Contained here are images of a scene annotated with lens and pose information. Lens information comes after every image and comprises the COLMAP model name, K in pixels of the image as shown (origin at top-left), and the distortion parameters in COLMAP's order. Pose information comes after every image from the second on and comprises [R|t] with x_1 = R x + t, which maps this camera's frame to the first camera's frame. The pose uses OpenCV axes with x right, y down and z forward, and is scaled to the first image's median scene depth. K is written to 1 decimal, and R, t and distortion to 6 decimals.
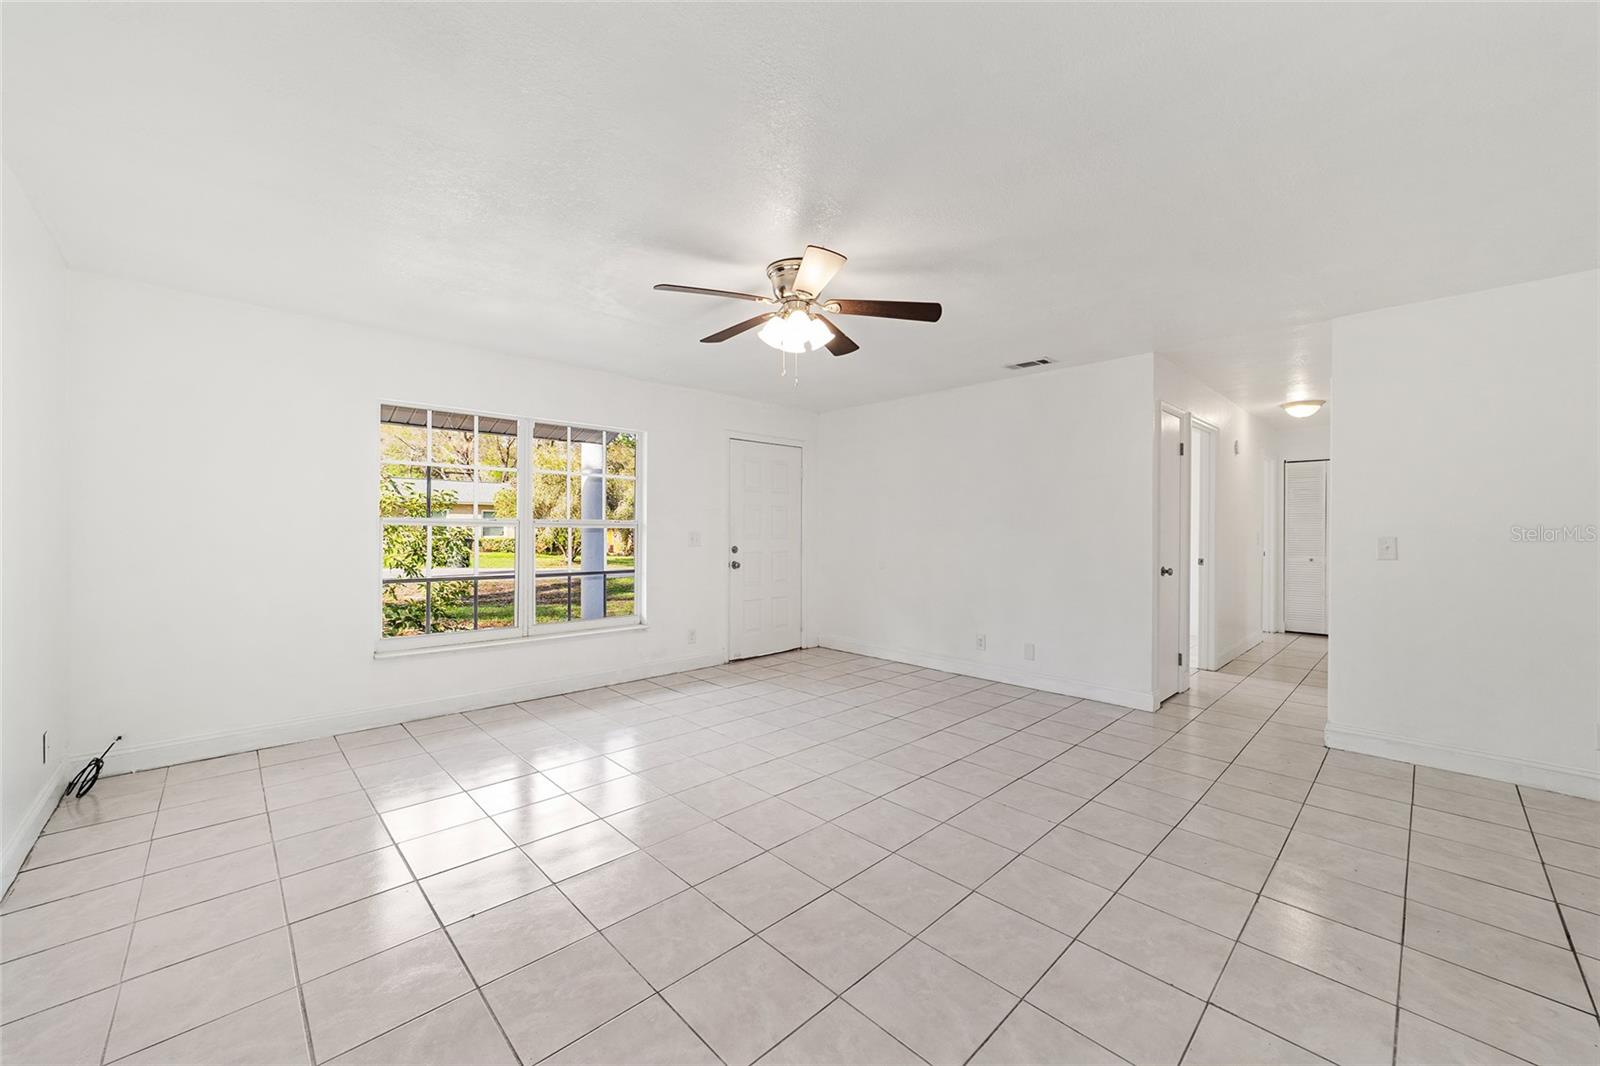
lens RADIAL K [[615.4, 0, 801.7], [0, 615.4, 531.6], [0, 0, 1]] dist [-0.015158, 0.006610]
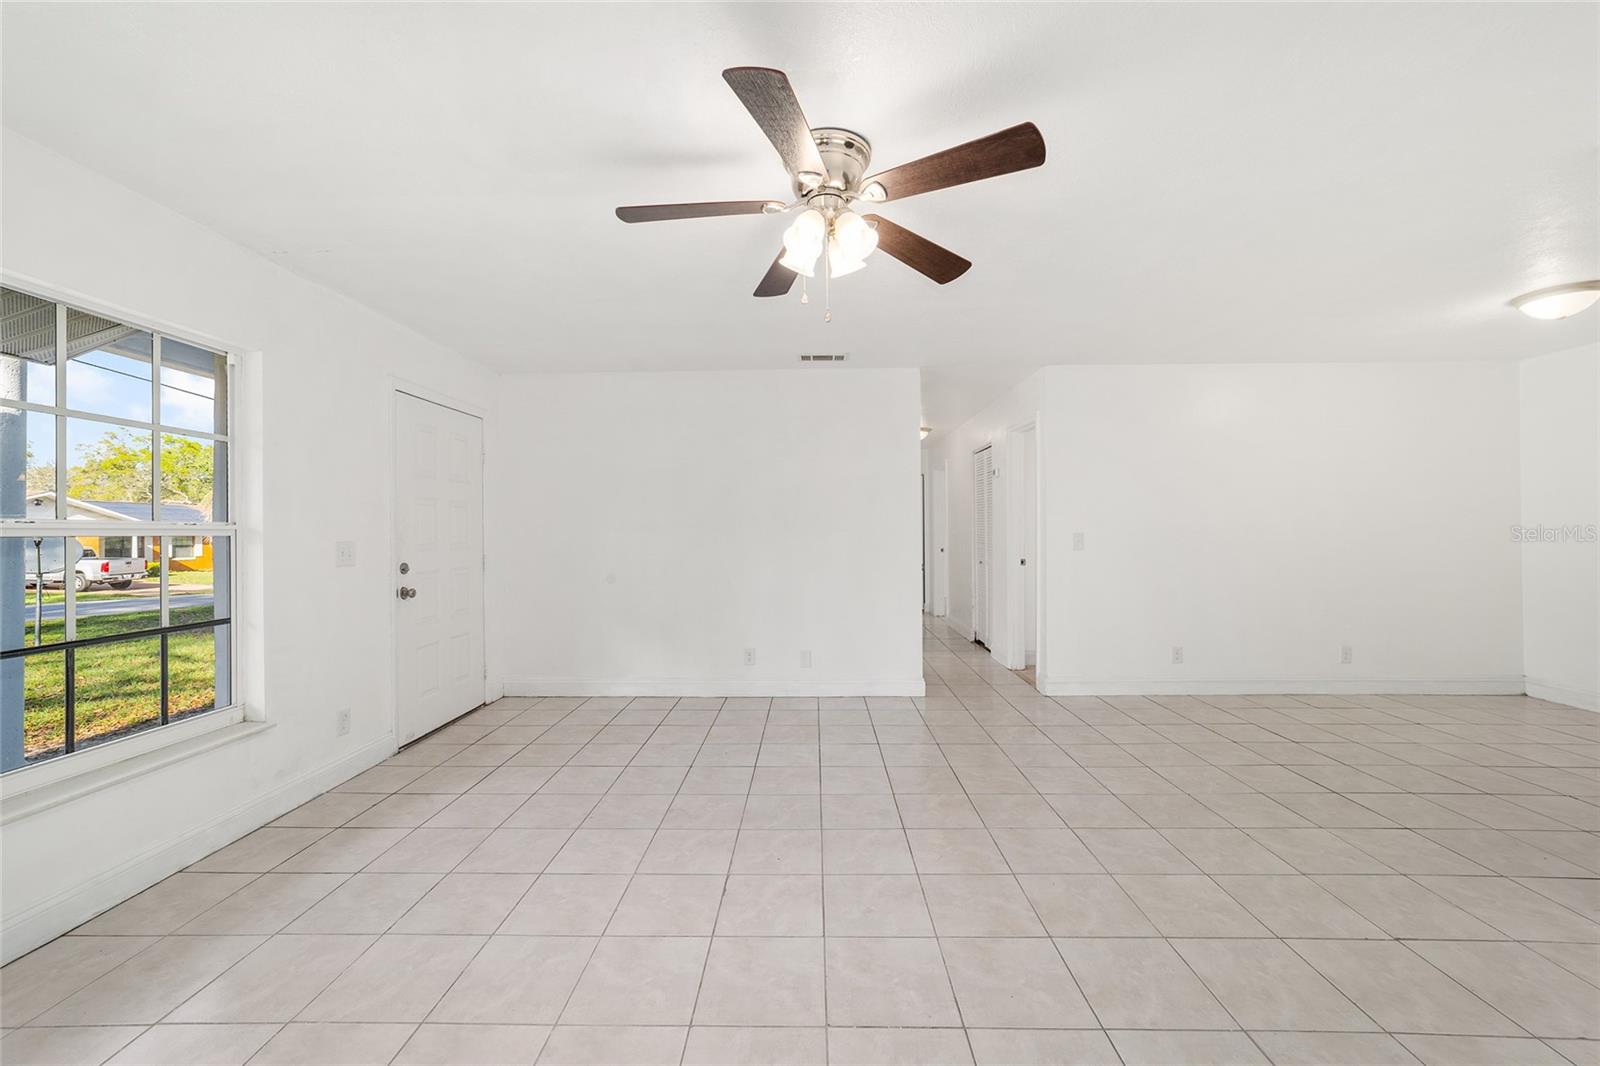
lens RADIAL K [[615.4, 0, 797.3], [0, 615.4, 527.3], [0, 0, 1]] dist [-0.015158, 0.006610]
pose [[0.711460, -0.006450, 0.702697, -0.408873], [0.016721, 0.999830, -0.007752, -0.001999], [-0.702527, 0.017265, 0.711447, 0.427985]]
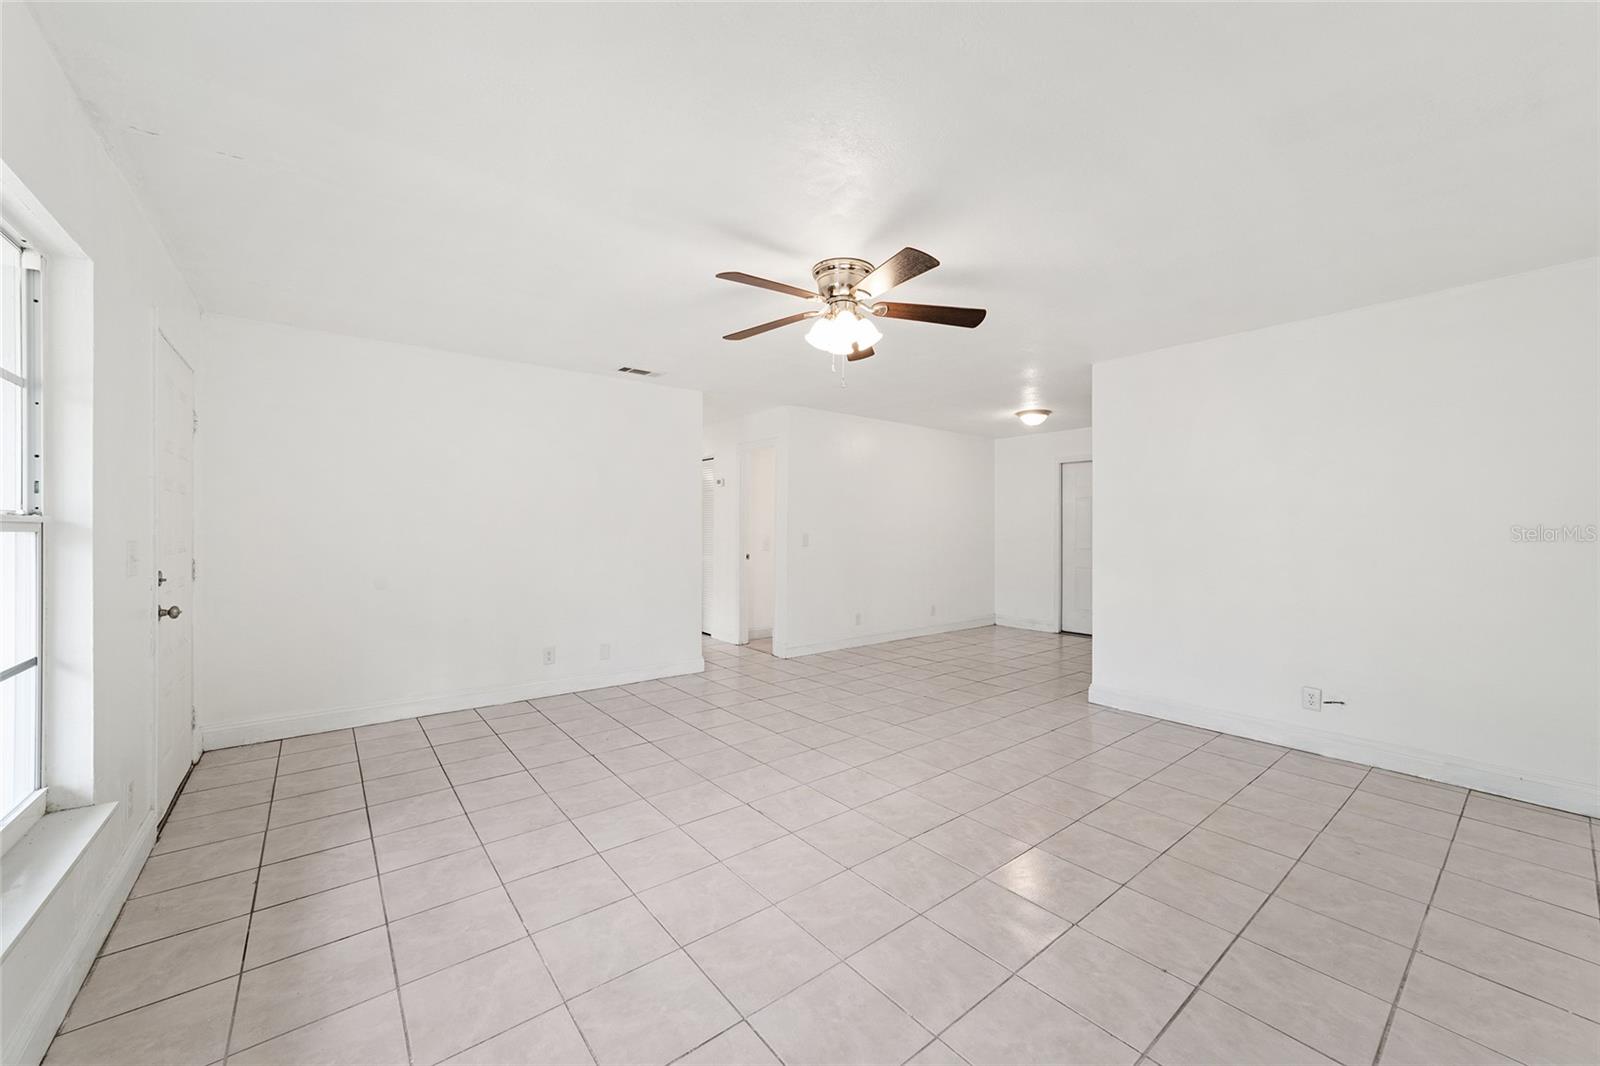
lens RADIAL K [[615.4, 0, 800.6], [0, 615.4, 521.1], [0, 0, 1]] dist [-0.015158, 0.006610]
pose [[0.091878, 0.007999, 0.995738, -0.794253], [0.003902, 0.999957, -0.008393, -0.010099], [-0.995763, 0.004656, 0.091843, 0.775456]]
